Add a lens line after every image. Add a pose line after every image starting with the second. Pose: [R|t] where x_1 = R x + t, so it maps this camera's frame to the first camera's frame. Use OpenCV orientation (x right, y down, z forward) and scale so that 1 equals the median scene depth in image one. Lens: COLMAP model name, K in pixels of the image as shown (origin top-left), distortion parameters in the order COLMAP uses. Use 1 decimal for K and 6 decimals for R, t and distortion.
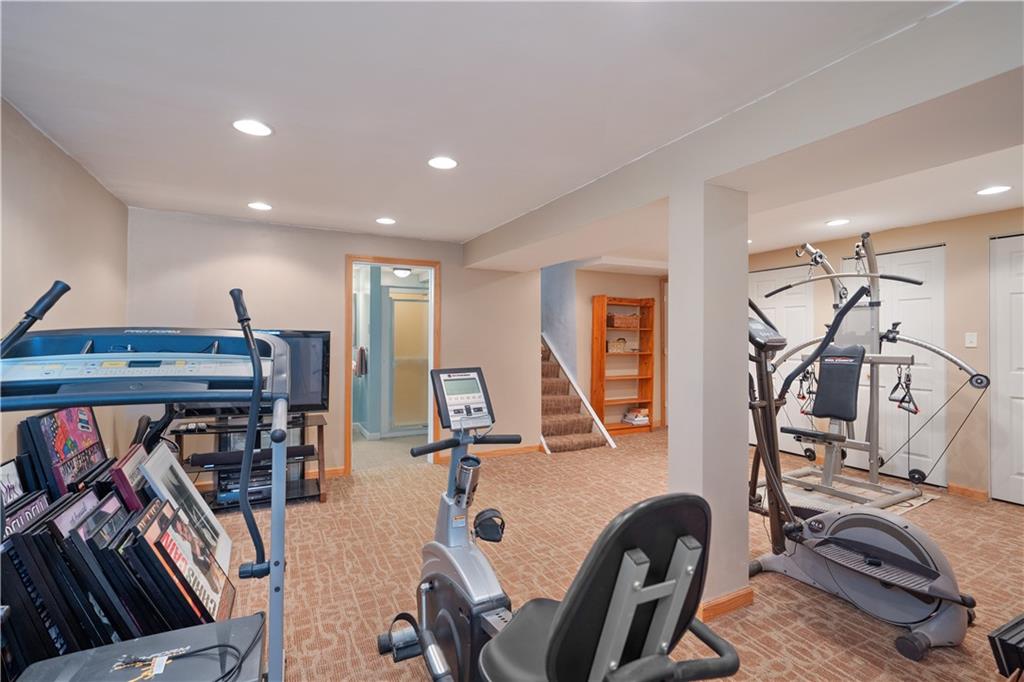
lens RADIAL K [[463.6, 0, 513.0], [0, 463.6, 338.0], [0, 0, 1]] dist [-0.002104, 0.001142]
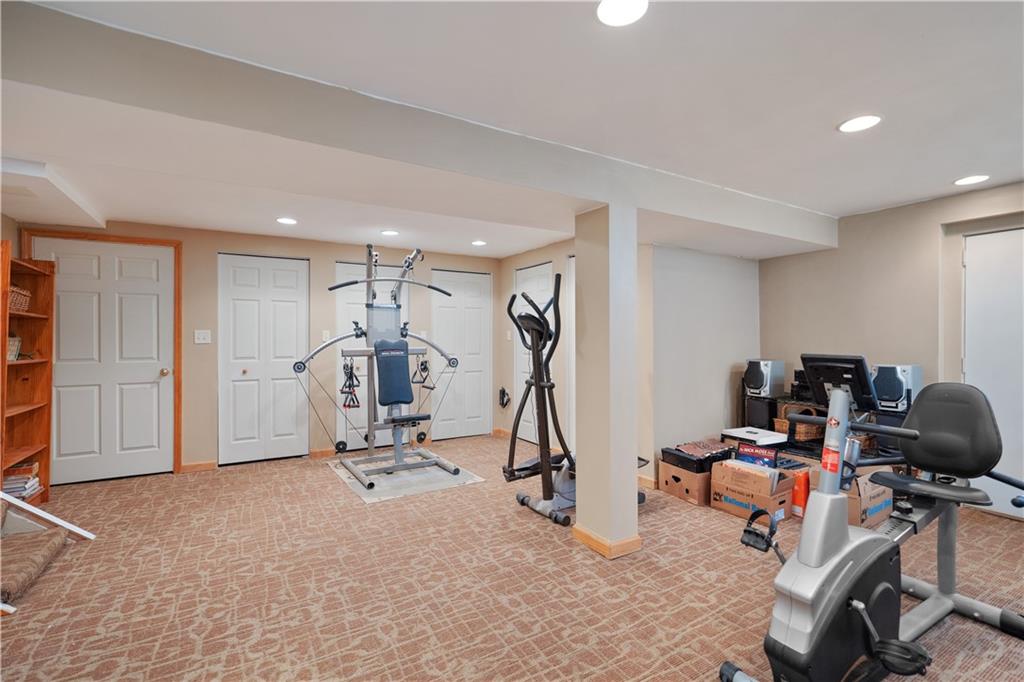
lens RADIAL K [[463.6, 0, 513.0], [0, 463.6, 338.0], [0, 0, 1]] dist [-0.002104, 0.001142]
pose [[-0.054109, 0.002578, 0.998532, -0.468887], [-0.001380, 0.999996, -0.002656, 0.012998], [-0.998534, -0.001522, -0.054106, 0.768758]]
